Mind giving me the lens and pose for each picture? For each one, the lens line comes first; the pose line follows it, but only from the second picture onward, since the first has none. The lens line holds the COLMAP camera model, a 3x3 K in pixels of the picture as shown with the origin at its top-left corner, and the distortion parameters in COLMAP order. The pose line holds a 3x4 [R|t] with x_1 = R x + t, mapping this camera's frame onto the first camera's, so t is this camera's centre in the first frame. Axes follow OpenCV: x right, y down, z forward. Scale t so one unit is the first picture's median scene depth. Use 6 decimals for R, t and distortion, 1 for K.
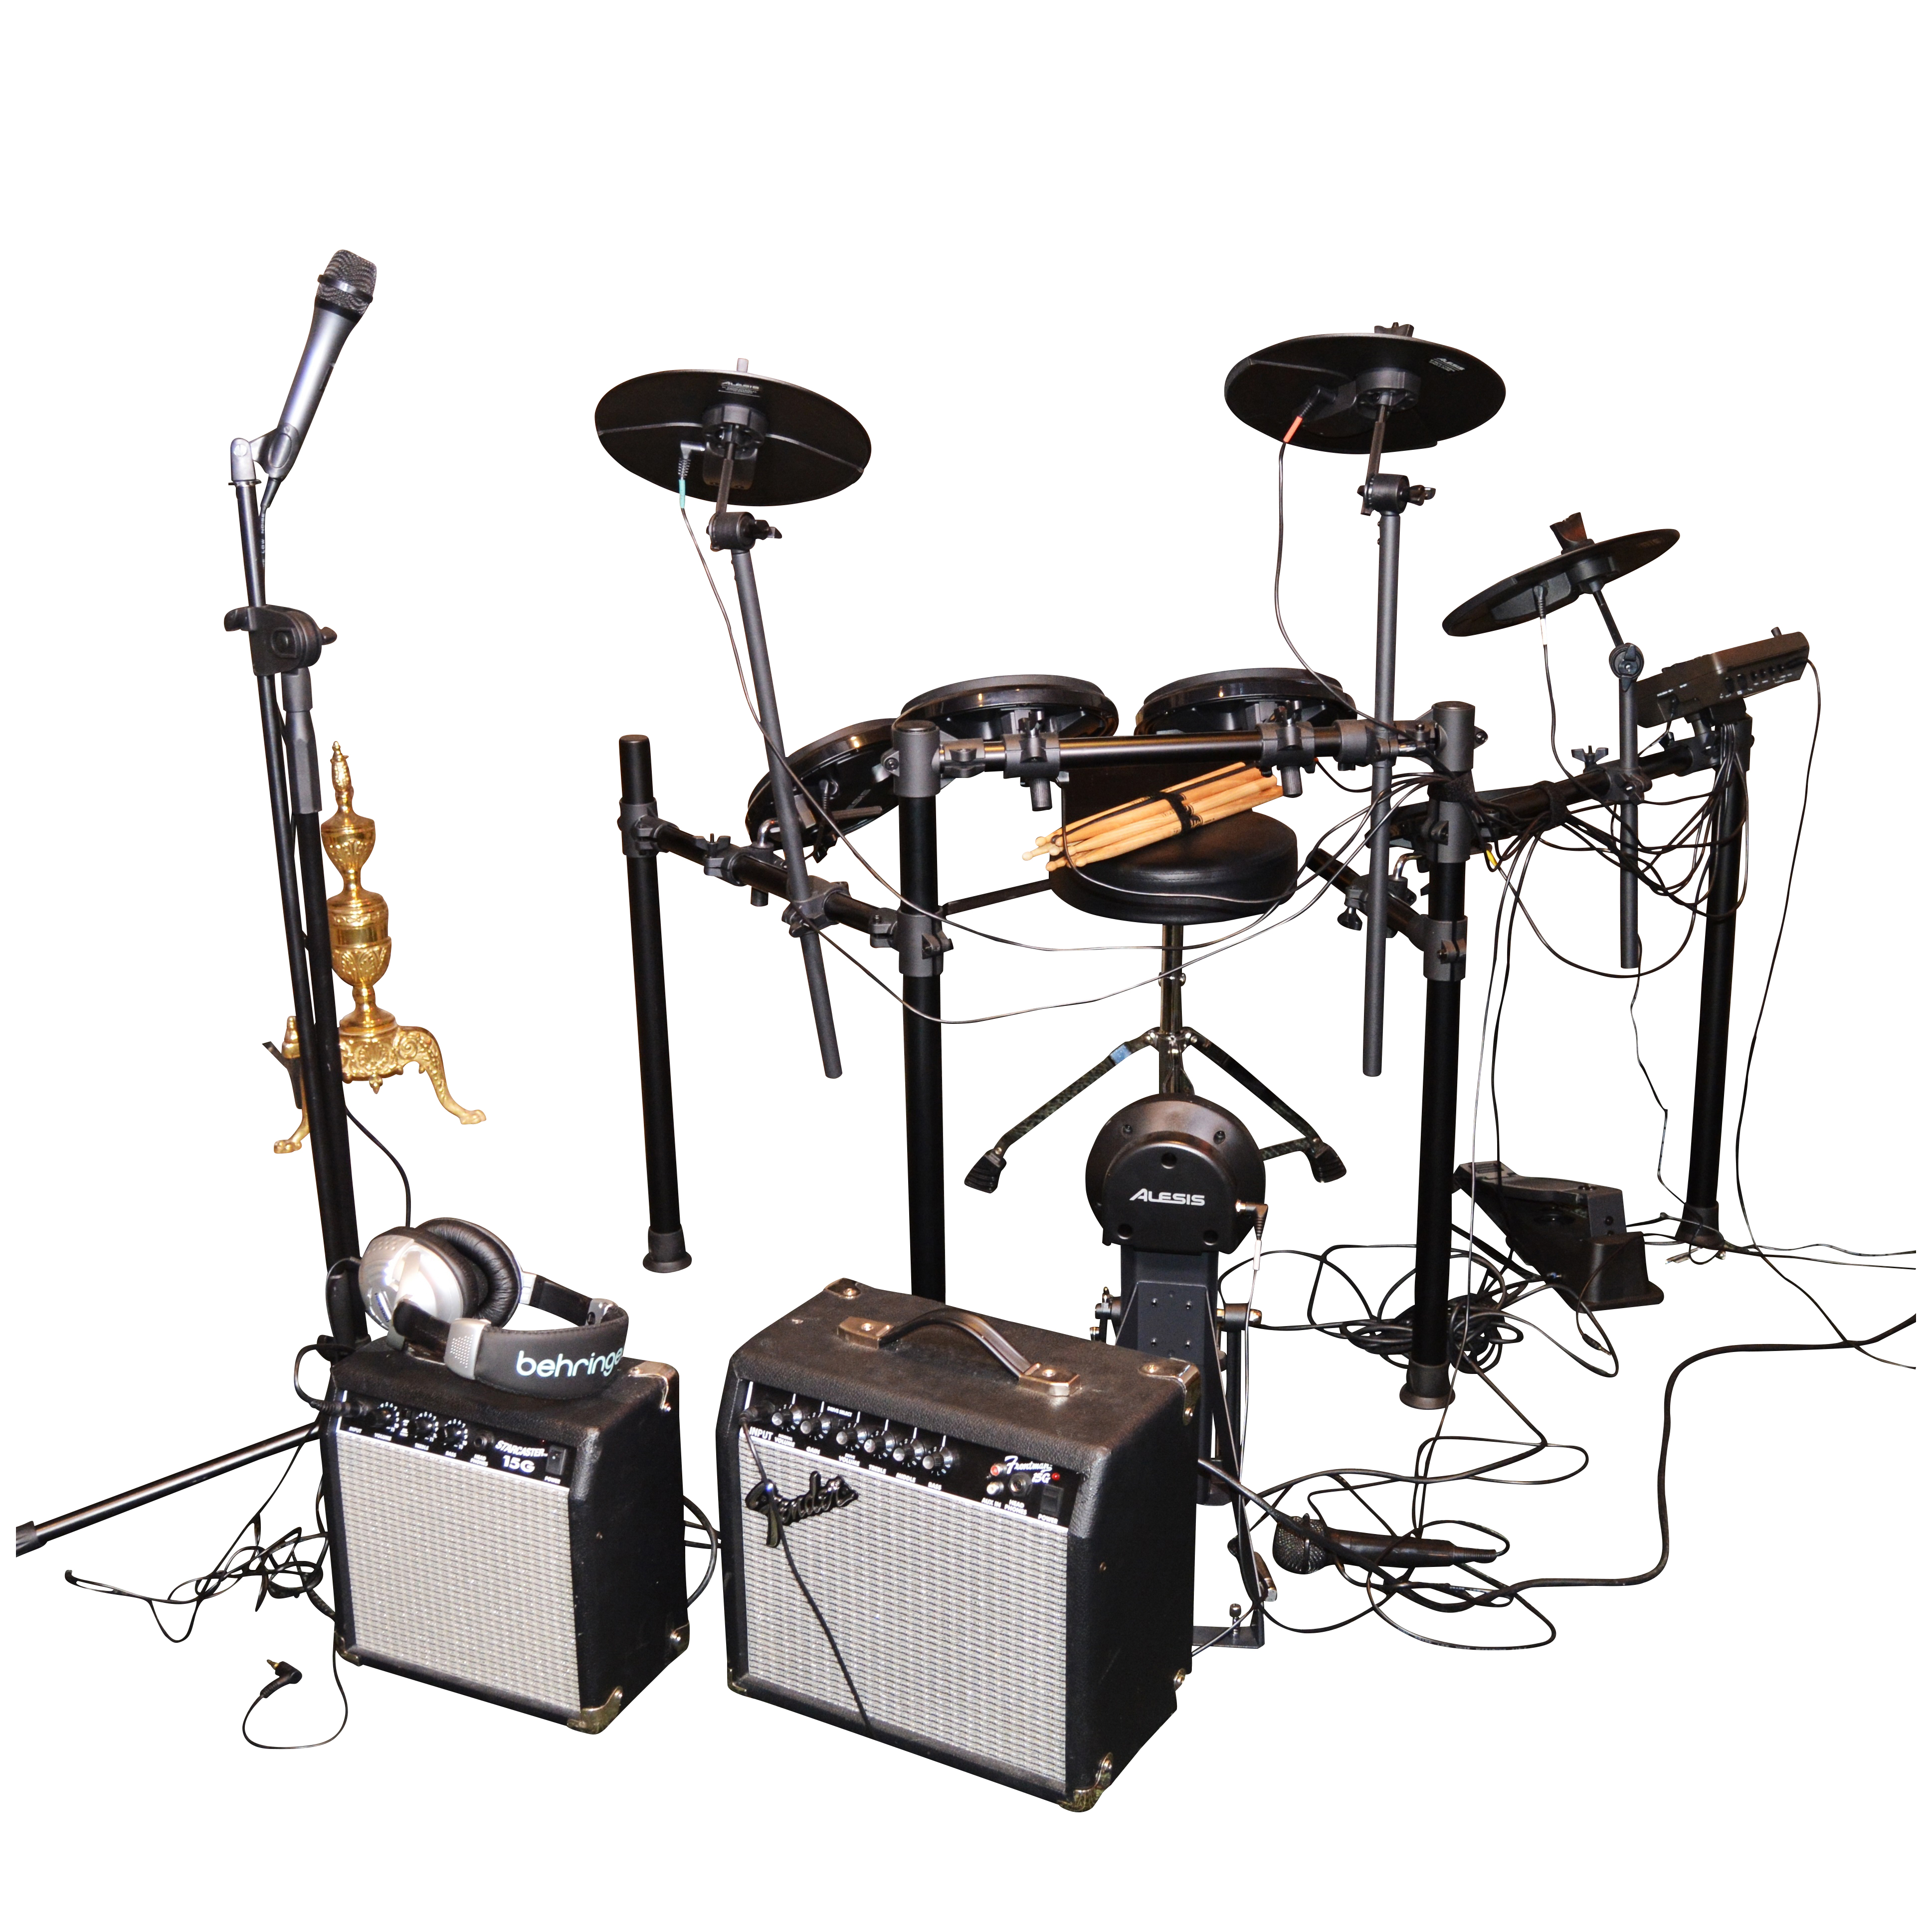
lens RADIAL K [[2352.7, 0, 1062.3], [0, 2352.7, 943.8], [0, 0, 1]] dist [-0.094910, 0.000000]
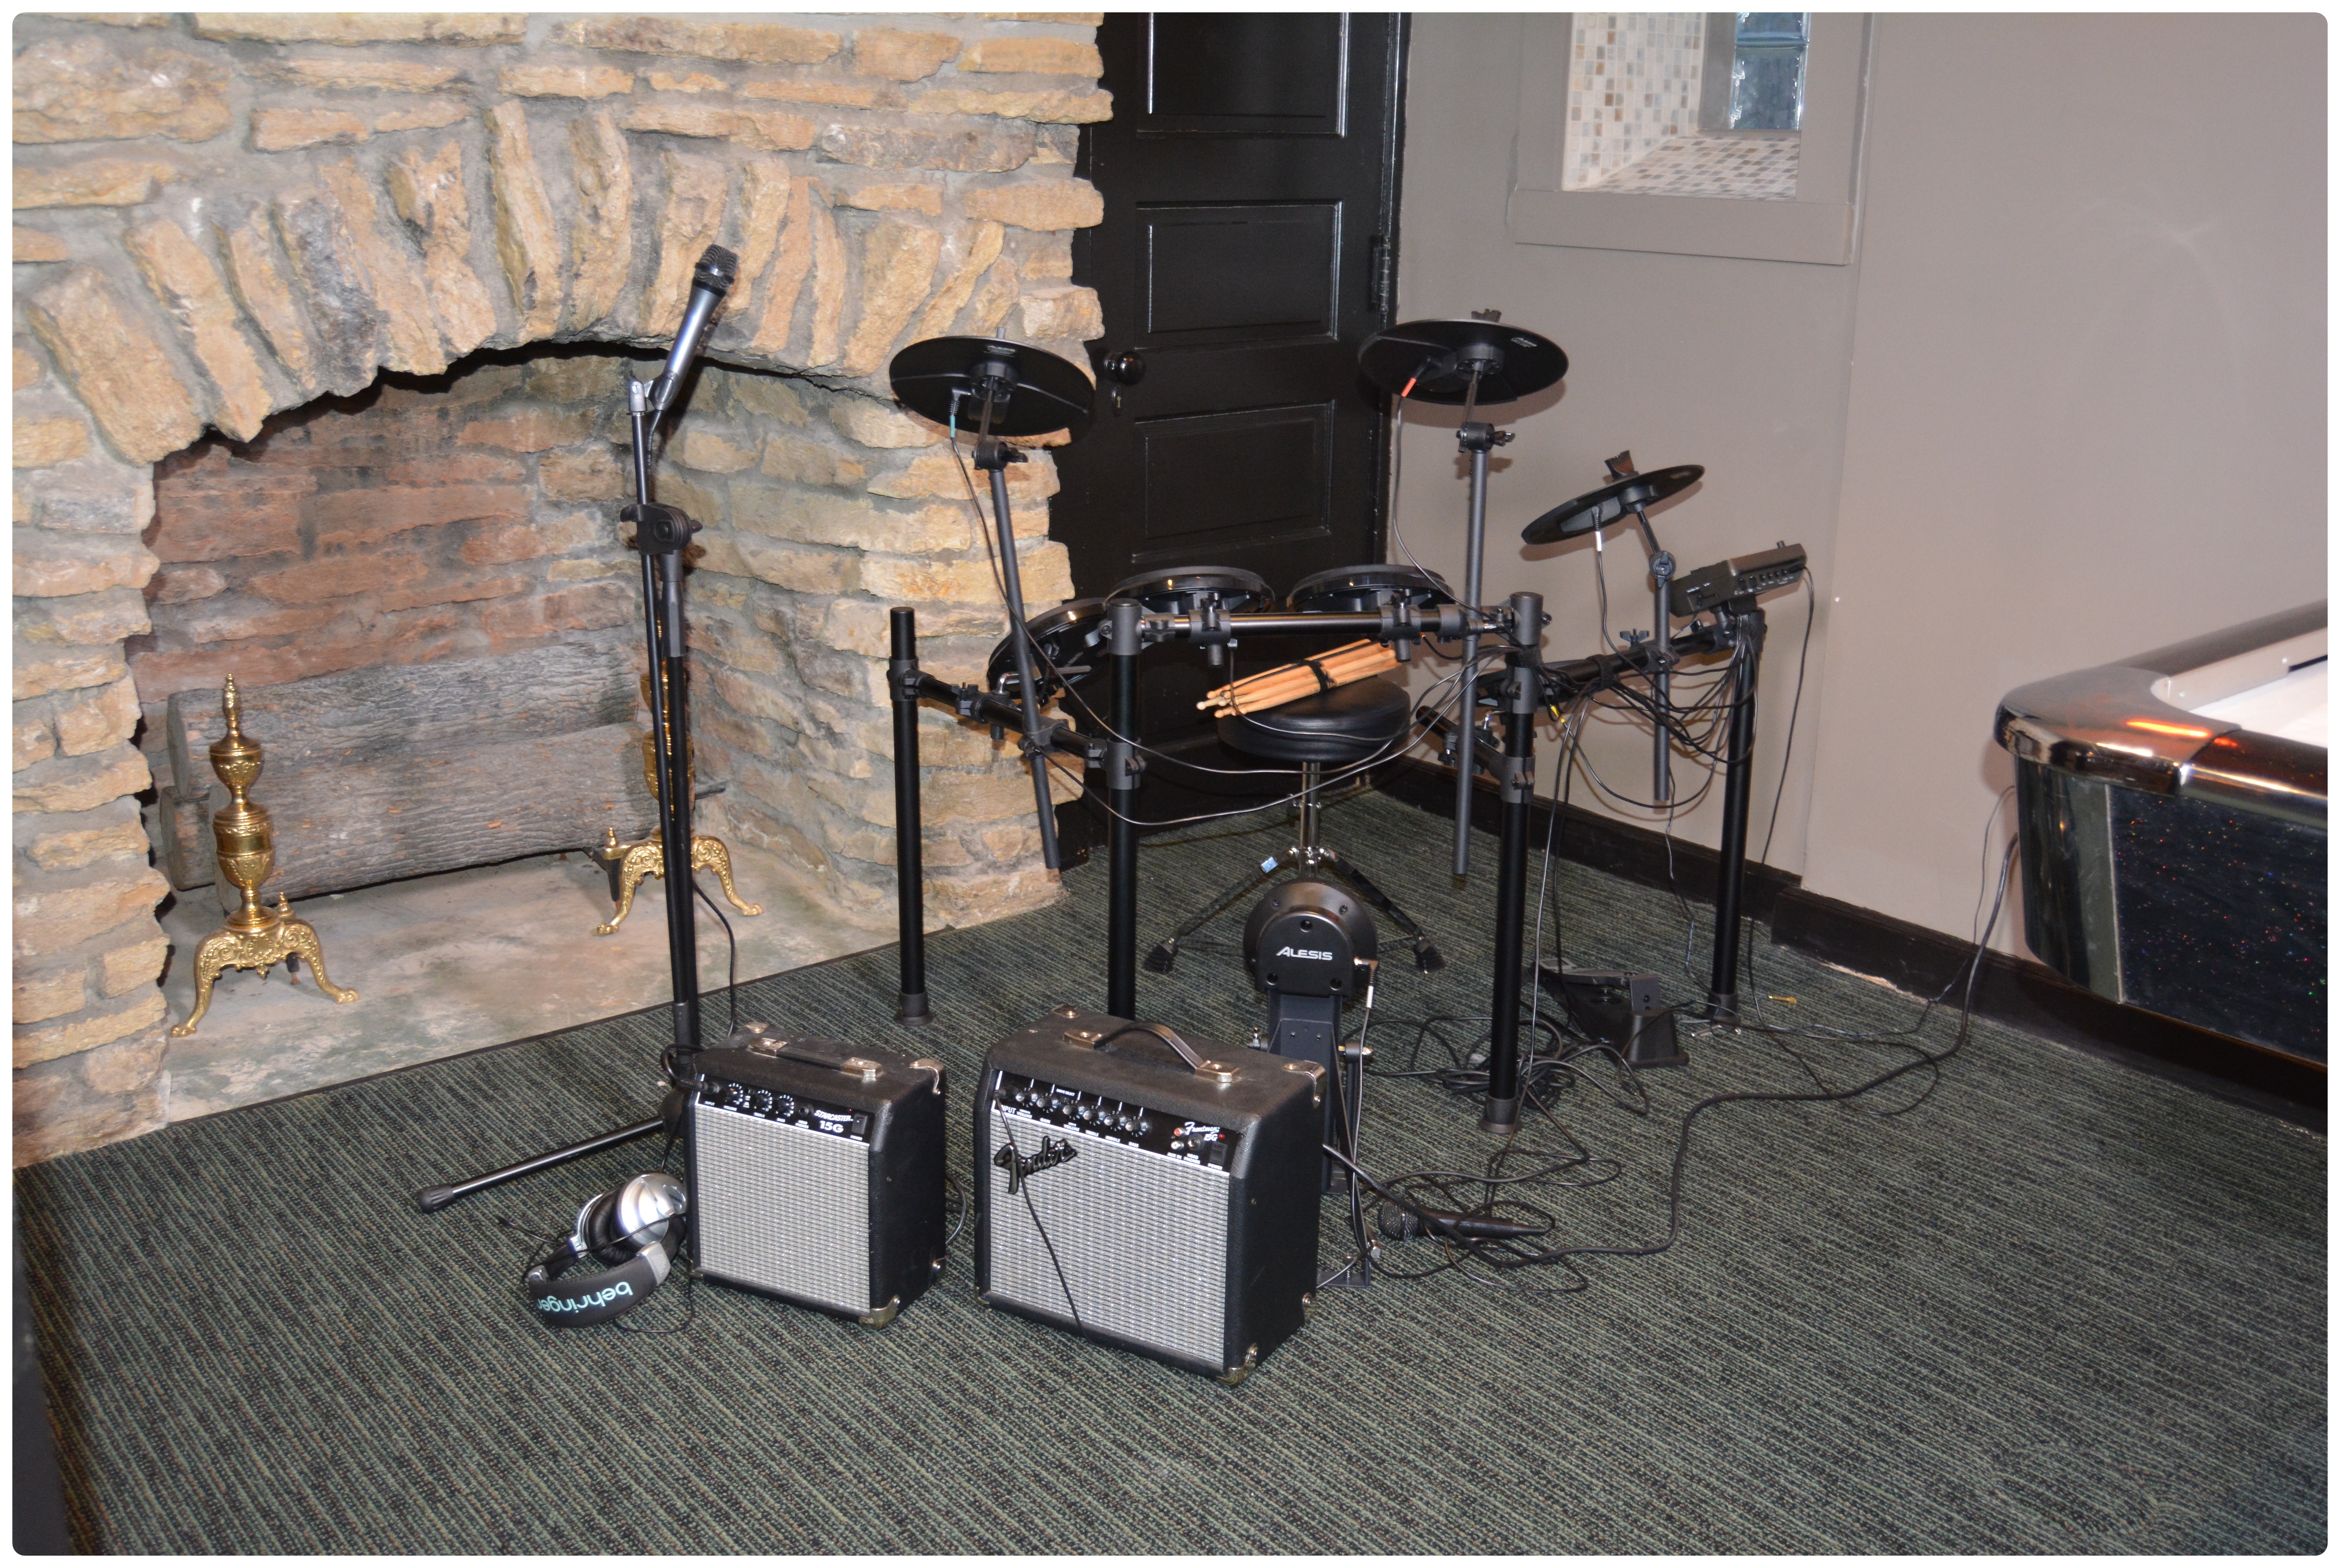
lens RADIAL K [[2168.0, 0, 1169.6], [0, 2168.0, 777.8], [0, 0, 1]] dist [-0.073522, 0.000000]
pose [[0.999630, 0.020576, -0.017811, -0.012181], [-0.020941, 0.999569, -0.020559, 0.032653], [0.017380, 0.020925, 0.999630, -0.238274]]
